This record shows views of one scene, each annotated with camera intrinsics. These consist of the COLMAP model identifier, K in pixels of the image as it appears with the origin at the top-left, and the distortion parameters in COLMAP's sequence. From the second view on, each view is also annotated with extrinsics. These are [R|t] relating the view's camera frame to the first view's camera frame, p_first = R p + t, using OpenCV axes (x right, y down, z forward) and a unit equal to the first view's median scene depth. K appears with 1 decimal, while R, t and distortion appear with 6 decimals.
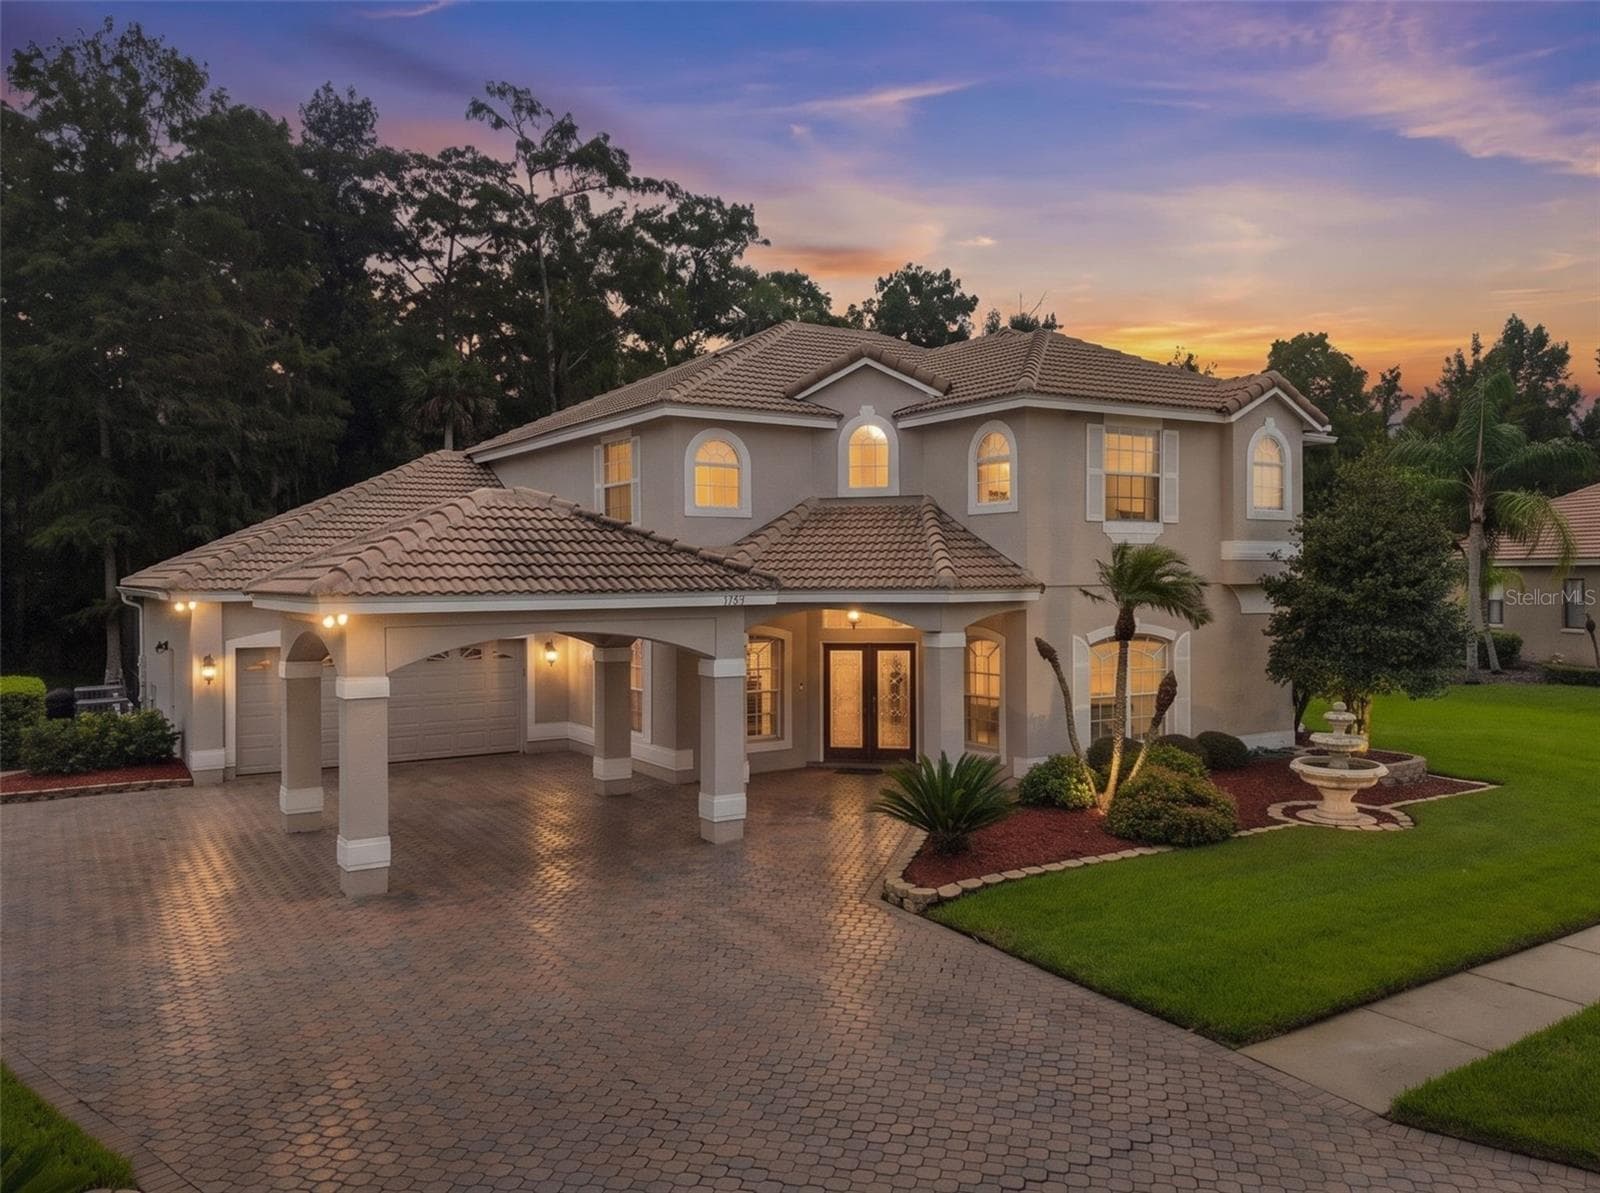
lens RADIAL K [[1070.9, 0, 798.1], [0, 1070.9, 593.1], [0, 0, 1]] dist [-0.000391, -0.001931]
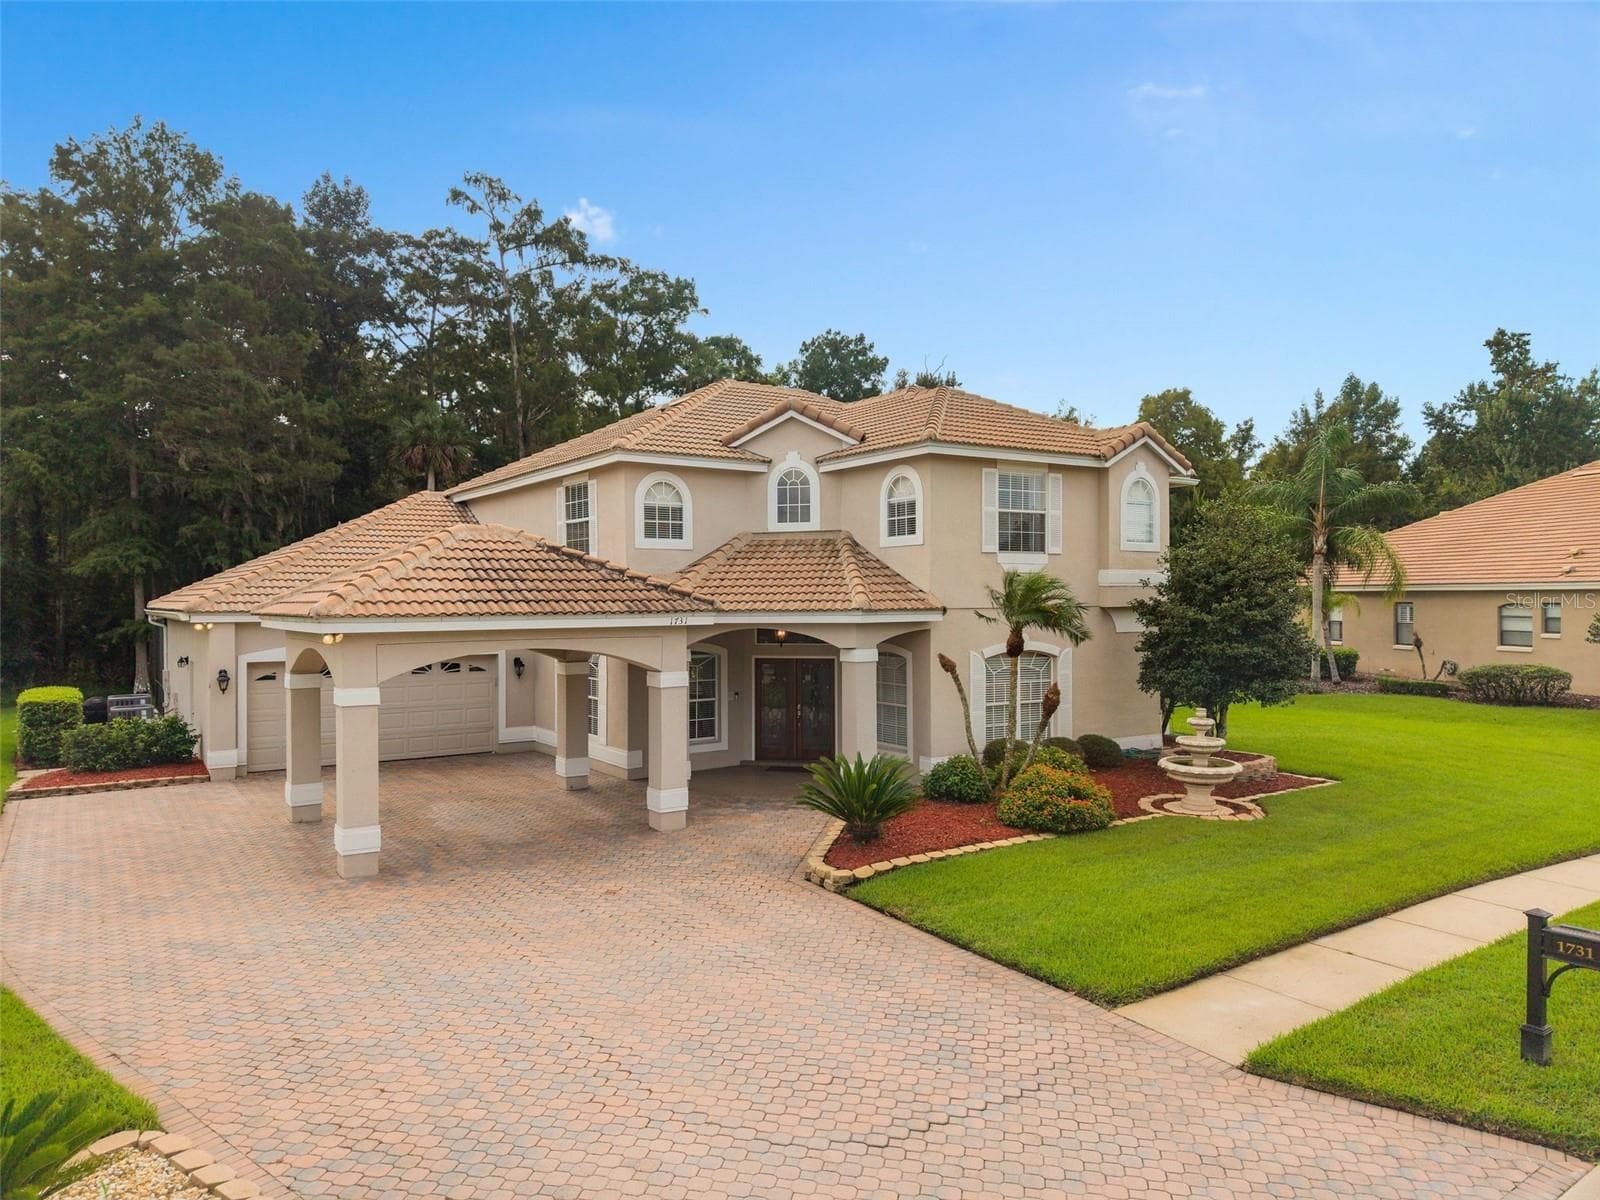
lens RADIAL K [[1070.9, 0, 801.3], [0, 1070.9, 603.7], [0, 0, 1]] dist [-0.000391, -0.001931]
pose [[0.997500, 0.000550, 0.070658, -0.008407], [0.000192, 0.999945, -0.010501, 0.000259], [-0.070659, 0.010489, 0.997445, -0.161035]]
